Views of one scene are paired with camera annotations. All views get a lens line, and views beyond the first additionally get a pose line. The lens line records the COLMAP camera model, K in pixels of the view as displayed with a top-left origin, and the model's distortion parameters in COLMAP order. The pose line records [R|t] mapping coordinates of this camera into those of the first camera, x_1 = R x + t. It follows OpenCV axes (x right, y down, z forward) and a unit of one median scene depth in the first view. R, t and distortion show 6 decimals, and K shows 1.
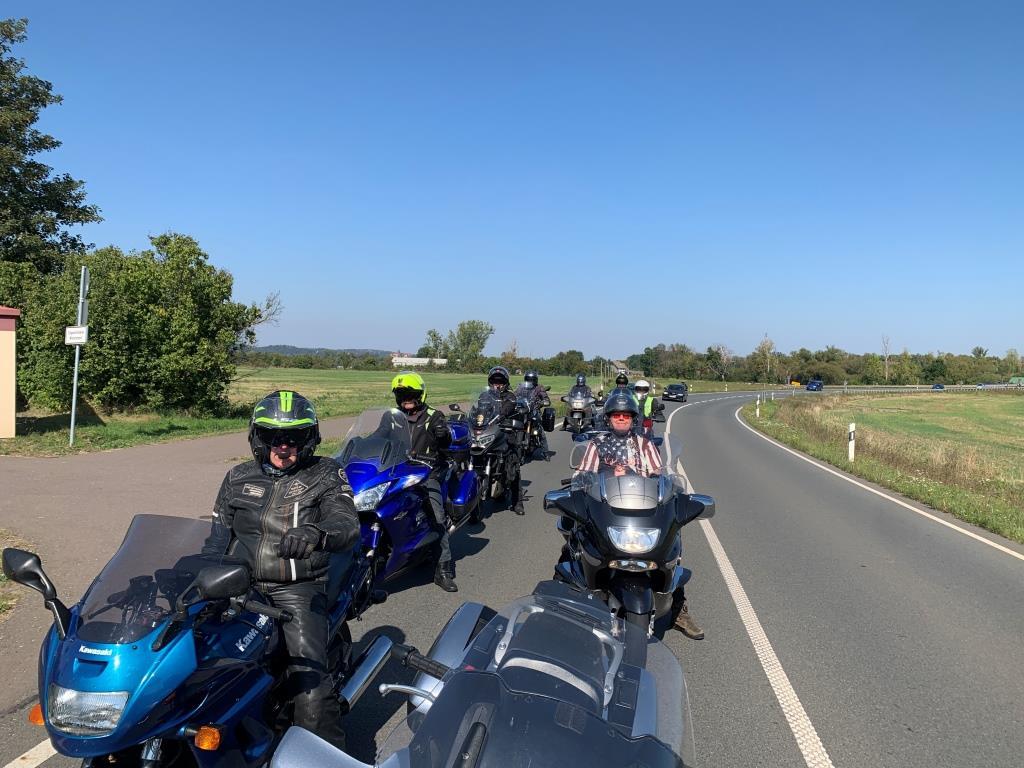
lens RADIAL K [[781.0, 0, 512.0], [0, 781.0, 384.0], [0, 0, 1]] dist [0.008682, 0.000199]
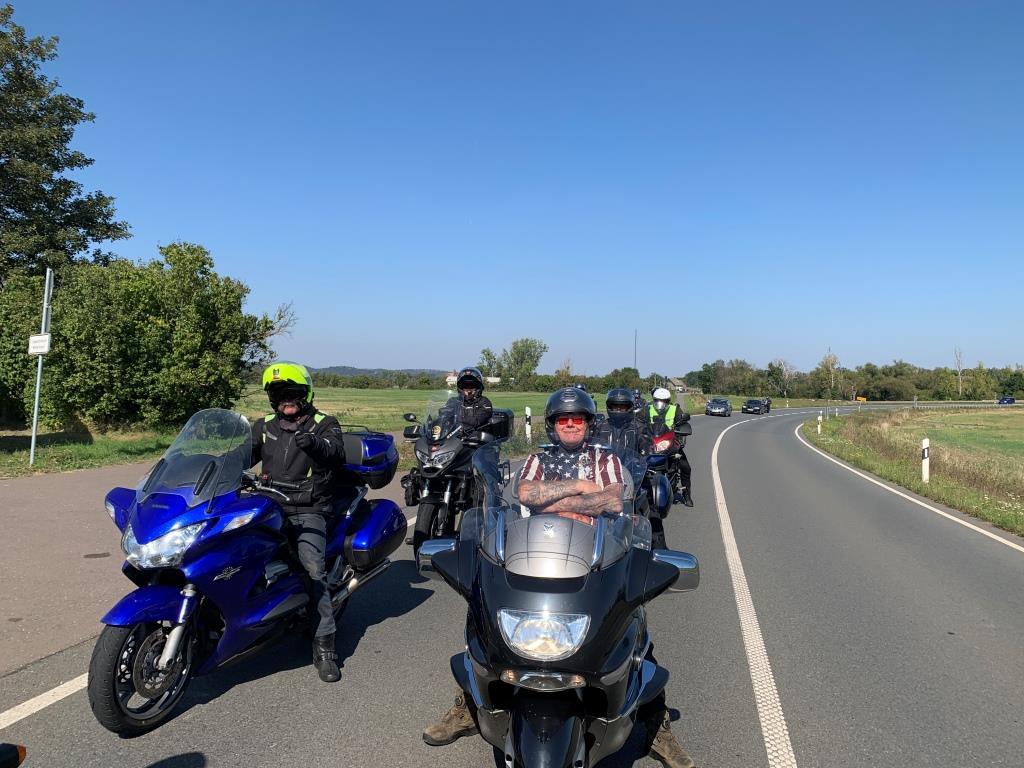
lens RADIAL K [[787.6, 0, 509.0], [0, 787.6, 375.1], [0, 0, 1]] dist [-0.000082, 0.010616]
pose [[0.997294, -0.010012, -0.072832, 0.035927], [0.007464, 0.999353, -0.035174, 0.006648], [0.073138, 0.034535, 0.996724, 0.086804]]
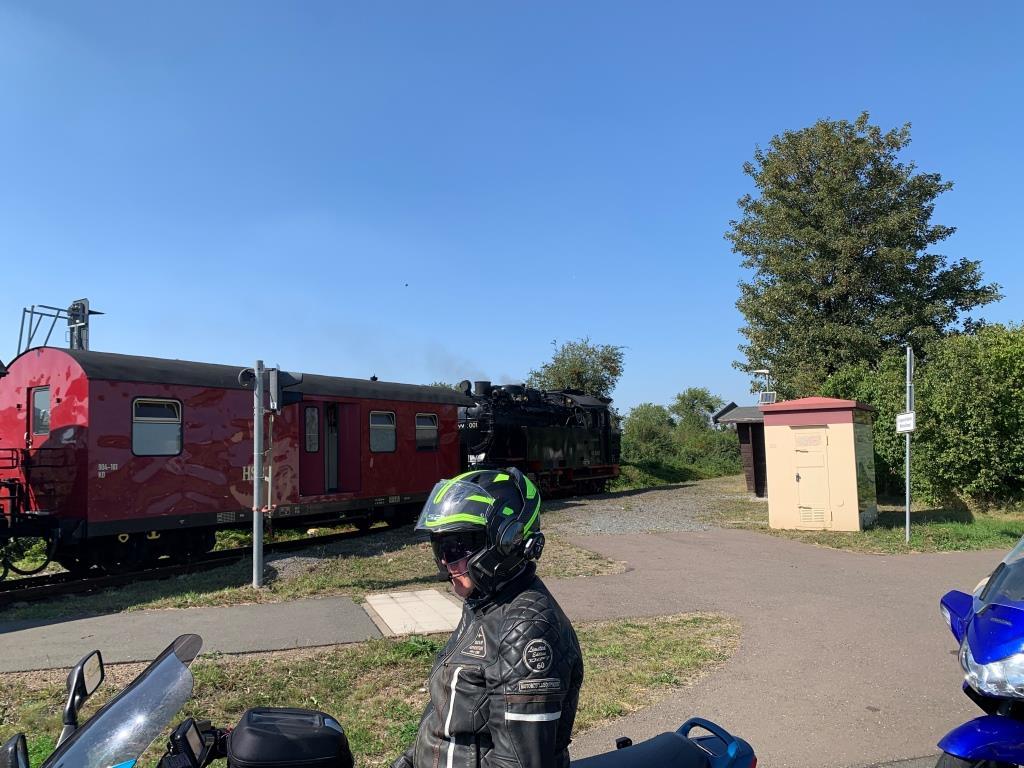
lens RADIAL K [[784.8, 0, 492.2], [0, 784.8, 392.9], [0, 0, 1]] dist [0.002703, 0.000749]
pose [[0.440065, -0.105047, -0.891801, 0.039458], [0.008072, 0.993557, -0.113050, 0.002446], [0.897930, 0.042550, 0.438077, 0.104058]]
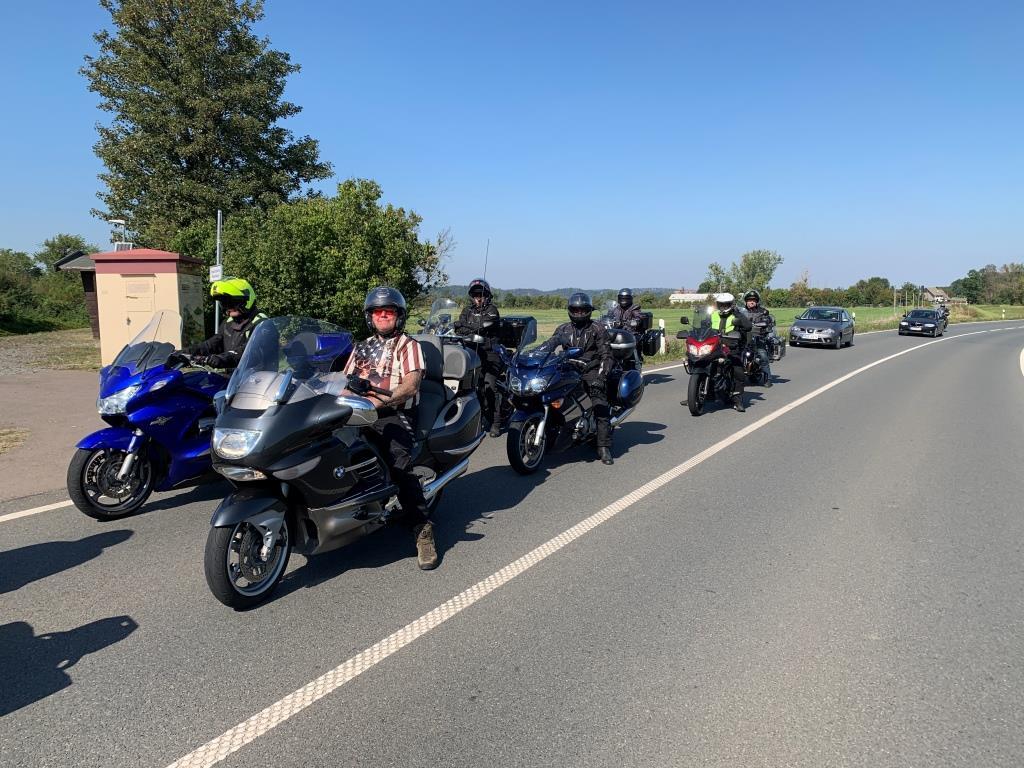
lens RADIAL K [[787.0, 0, 498.3], [0, 787.0, 374.4], [0, 0, 1]] dist [0.014578, -0.002433]
pose [[0.932425, -0.003985, -0.361343, 0.149918], [0.027837, 0.997760, 0.060828, 0.015641], [0.360291, -0.066776, 0.930447, 0.060219]]
